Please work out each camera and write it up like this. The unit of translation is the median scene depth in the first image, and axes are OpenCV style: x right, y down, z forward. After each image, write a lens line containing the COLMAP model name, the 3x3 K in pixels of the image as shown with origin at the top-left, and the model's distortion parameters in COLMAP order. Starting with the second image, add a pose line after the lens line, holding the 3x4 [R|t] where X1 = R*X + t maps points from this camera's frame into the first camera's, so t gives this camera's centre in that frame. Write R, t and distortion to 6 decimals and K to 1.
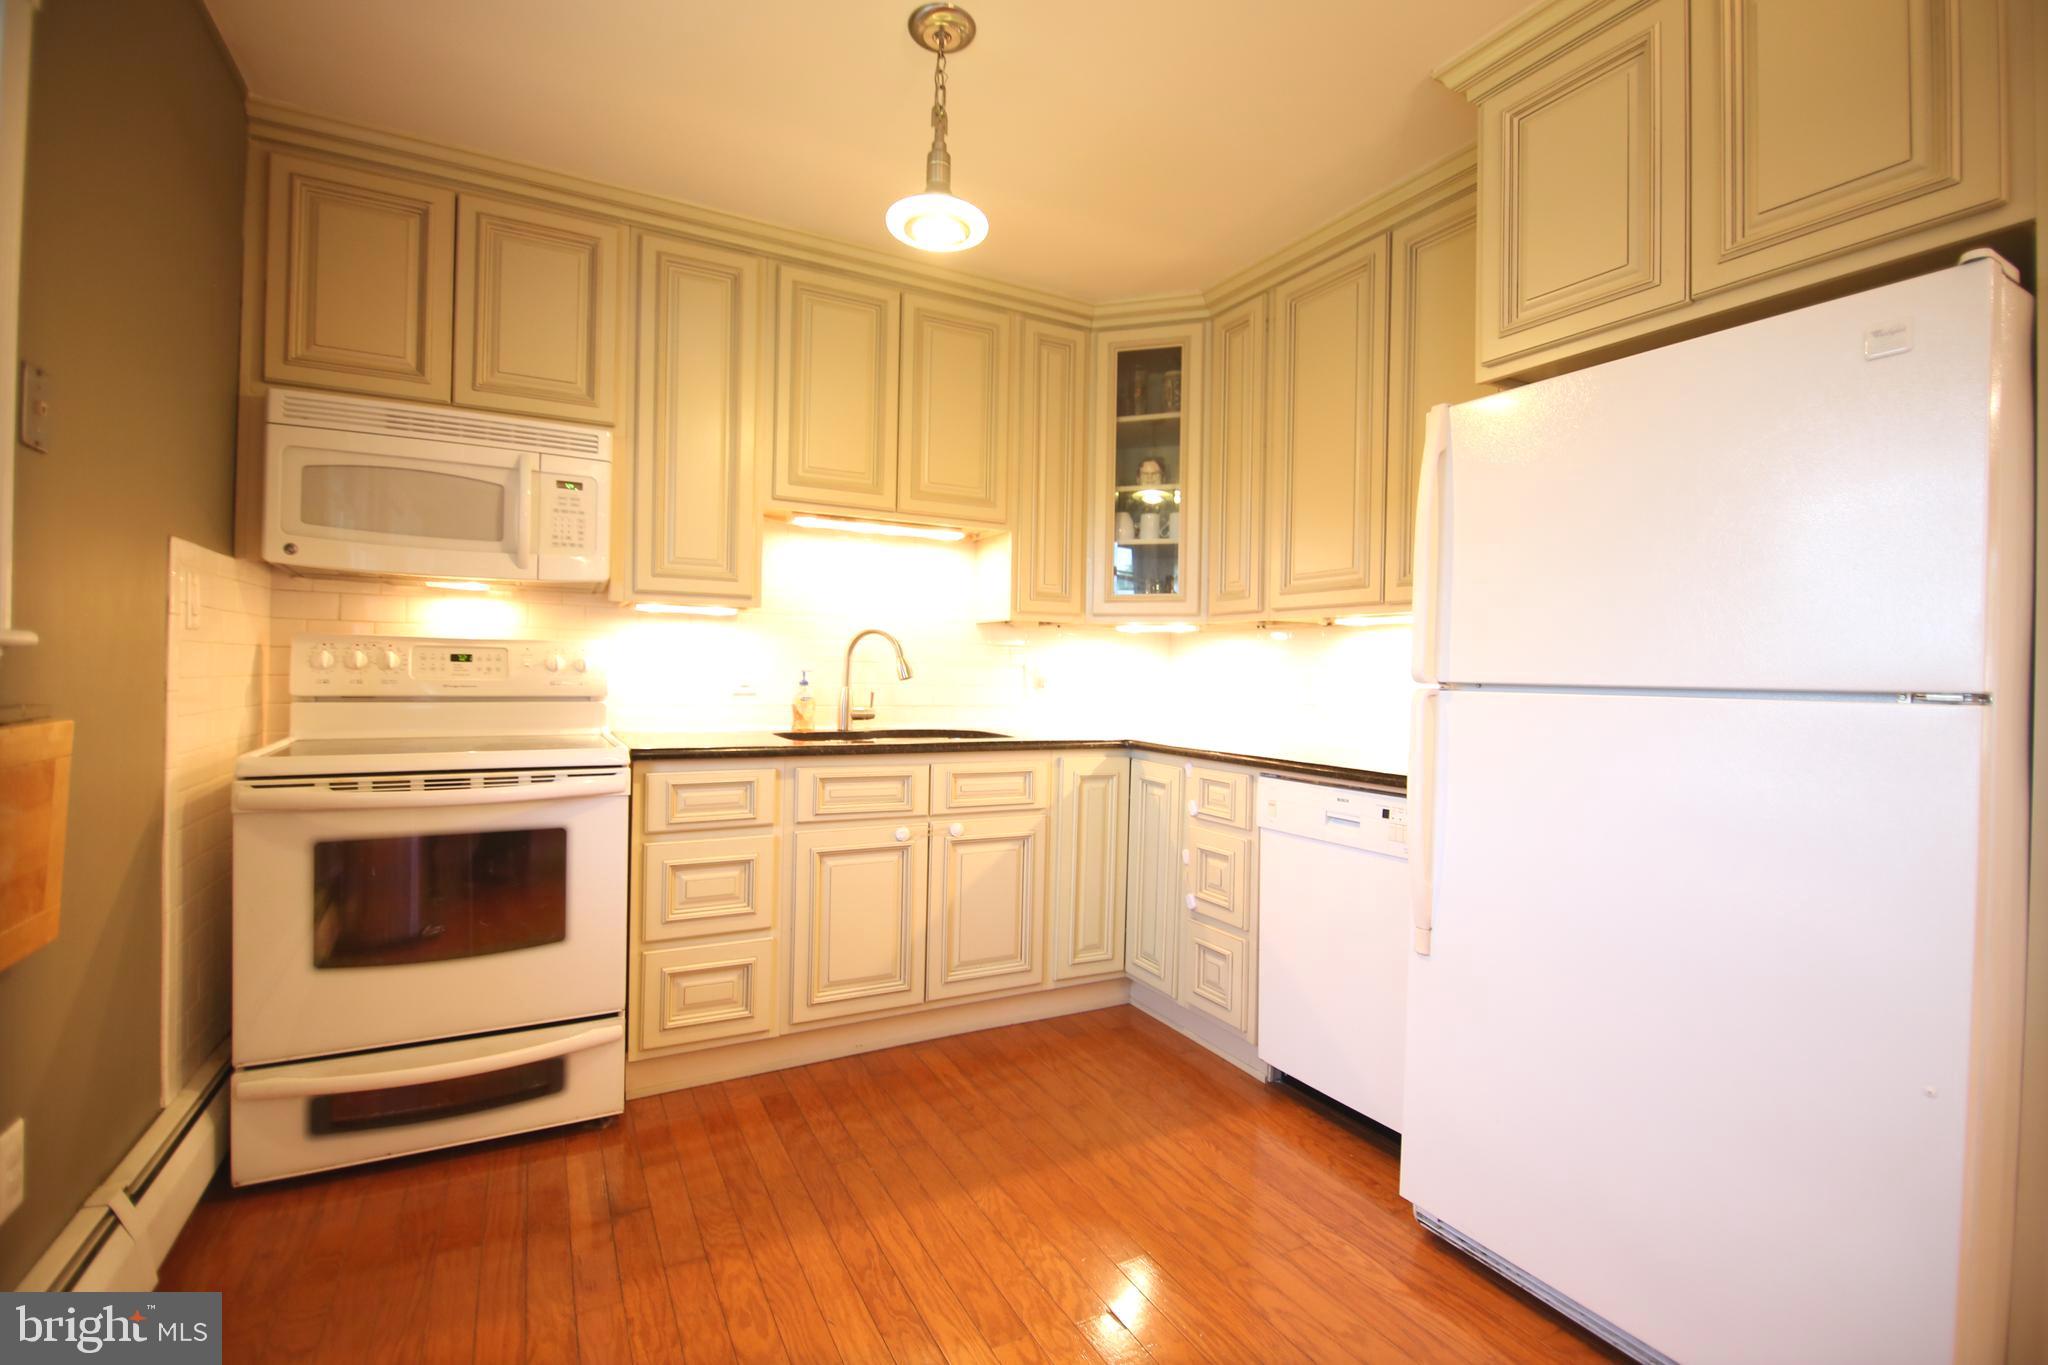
lens RADIAL K [[912.6, 0, 1040.5], [0, 912.6, 672.6], [0, 0, 1]] dist [-0.006331, -0.007668]
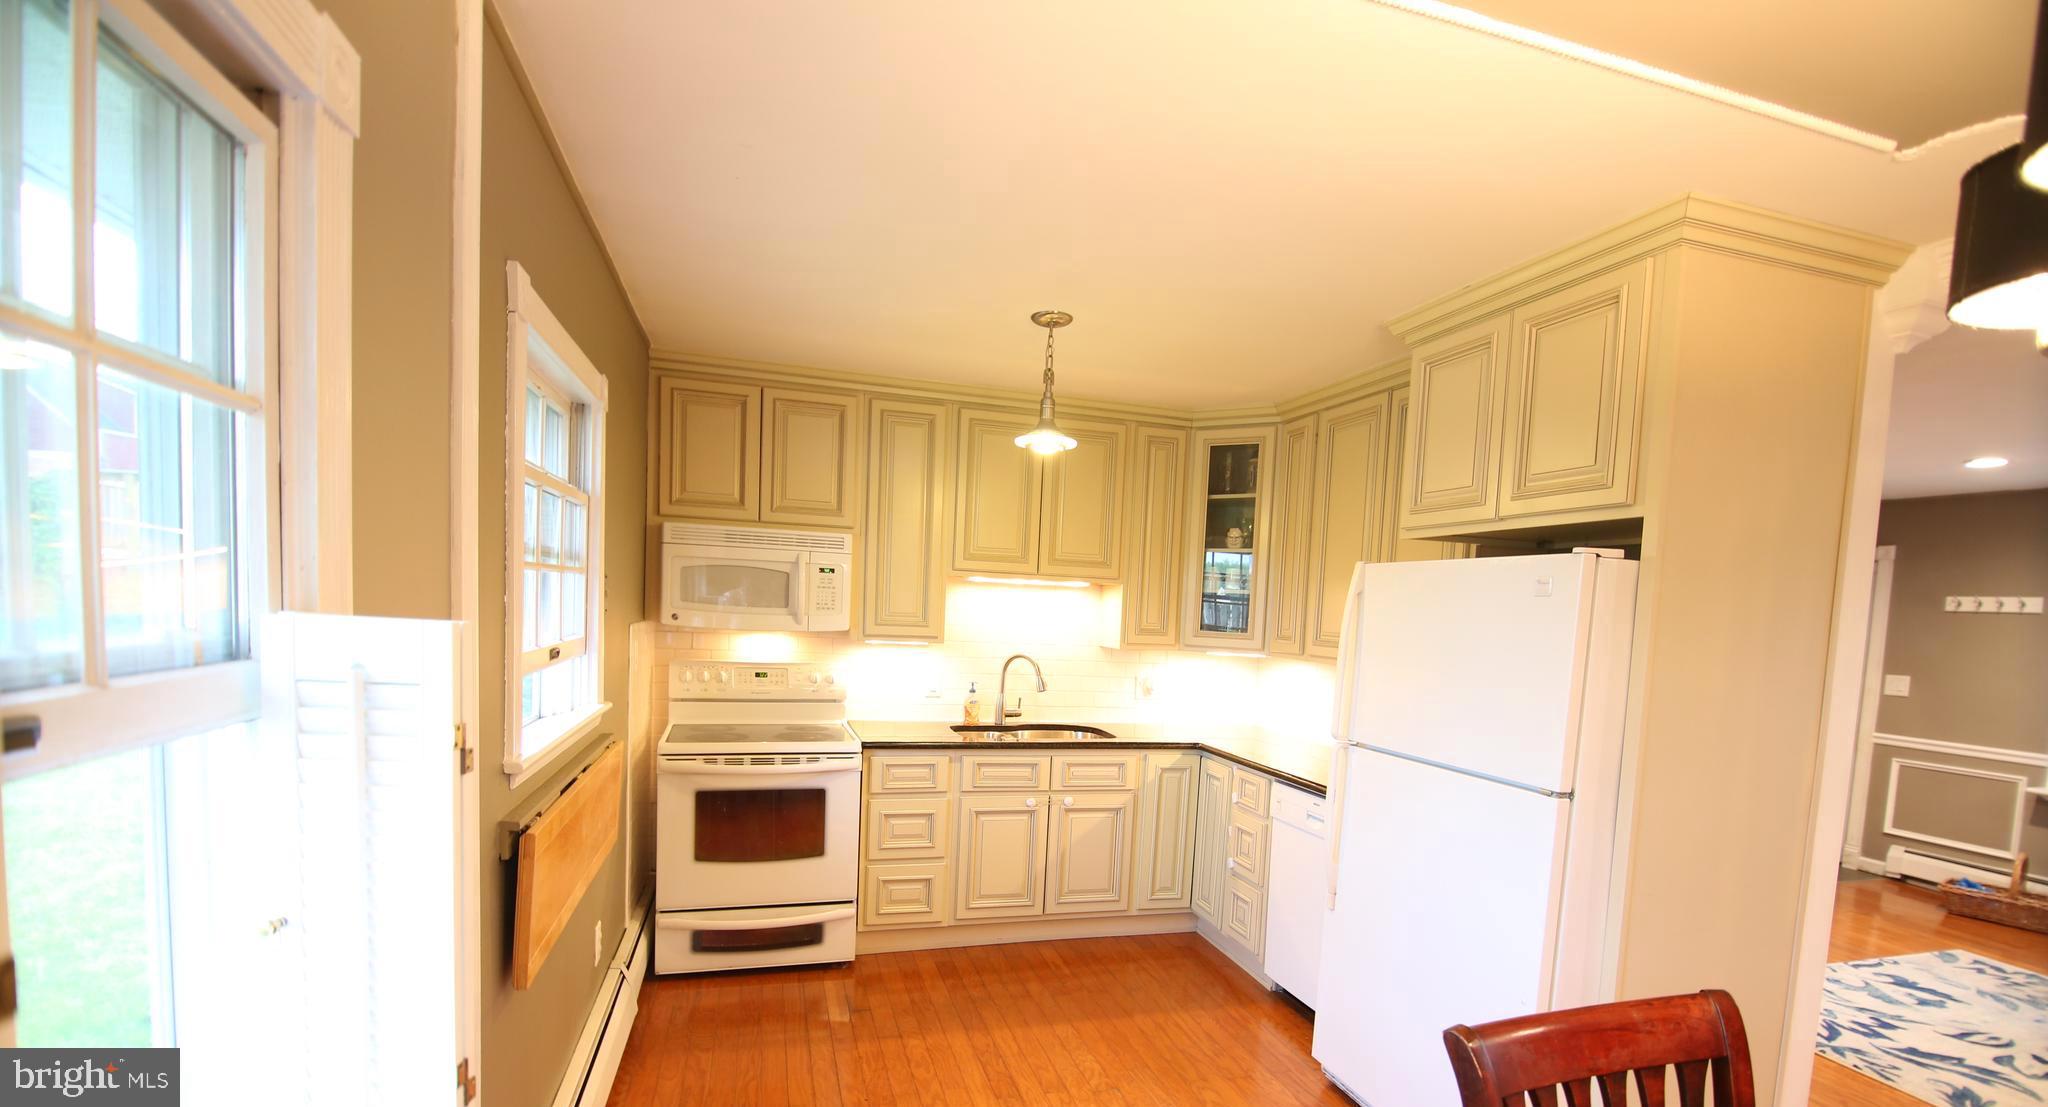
lens RADIAL K [[933.0, 0, 1049.8], [0, 933.0, 675.4], [0, 0, 1]] dist [-0.001937, -0.000648]
pose [[0.978663, 0.043251, -0.200870, 0.190476], [-0.028709, 0.996789, 0.074752, -0.156694], [0.203458, -0.067390, 0.976762, -0.506714]]
